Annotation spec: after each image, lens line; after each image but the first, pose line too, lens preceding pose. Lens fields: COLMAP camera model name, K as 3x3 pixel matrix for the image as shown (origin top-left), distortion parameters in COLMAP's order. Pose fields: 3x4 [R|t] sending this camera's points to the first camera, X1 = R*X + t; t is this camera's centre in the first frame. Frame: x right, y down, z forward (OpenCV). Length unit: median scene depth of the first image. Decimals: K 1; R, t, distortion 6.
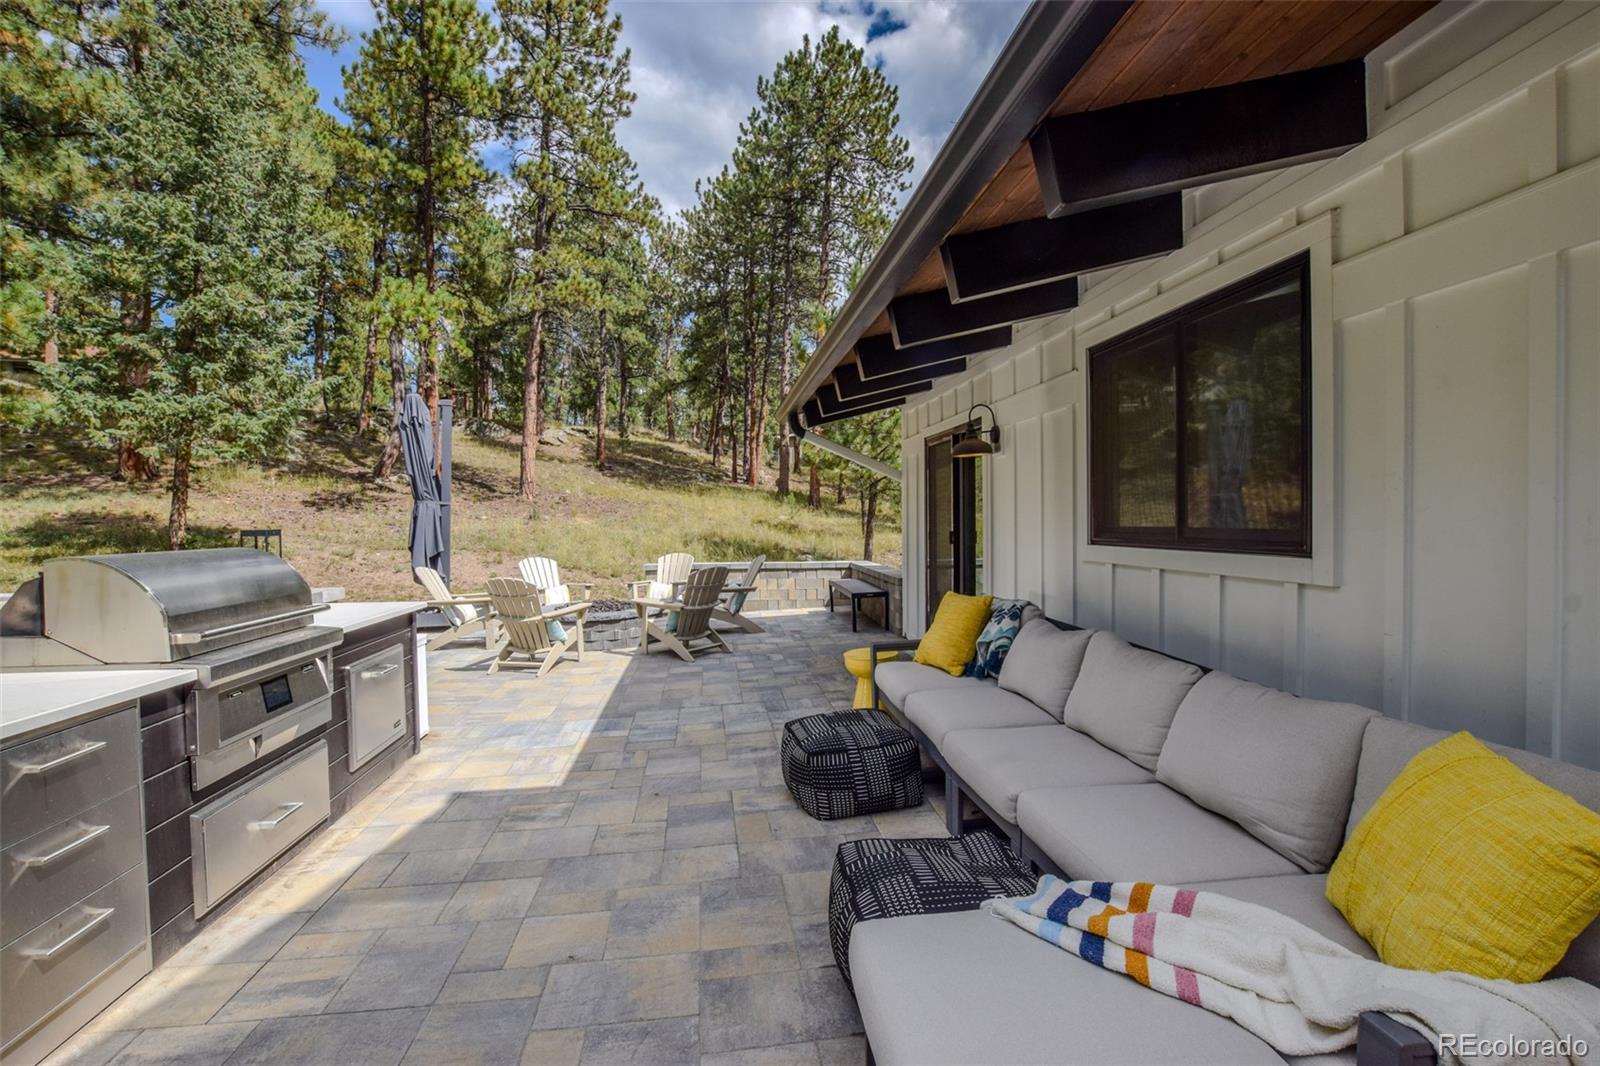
lens RADIAL K [[738.5, 0, 800.0], [0, 738.5, 533.0], [0, 0, 1]] dist [-0.031480, 0.000137]
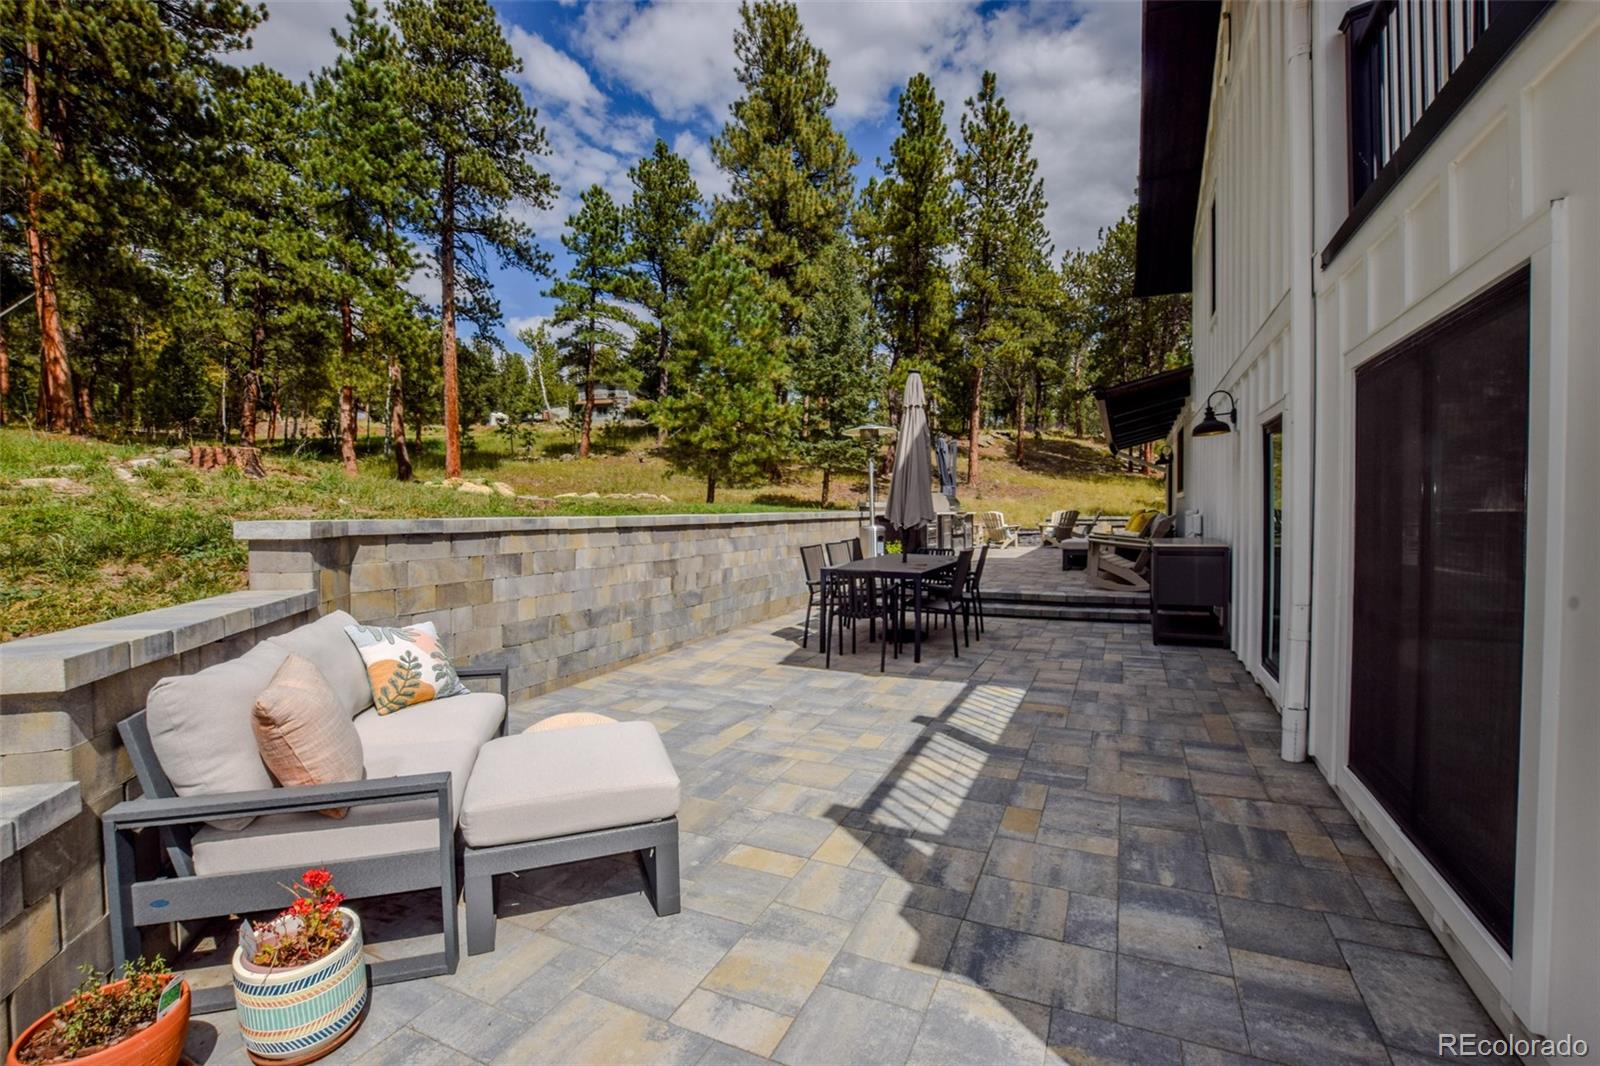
lens RADIAL K [[705.8, 0, 799.9], [0, 705.8, 531.5], [0, 0, 1]] dist [-0.026321, 0.000391]
pose [[0.846519, 0.018216, -0.532047, 0.231478], [-0.010875, 0.999798, 0.016927, 0.056781], [0.532248, -0.008543, 0.846546, -0.934526]]
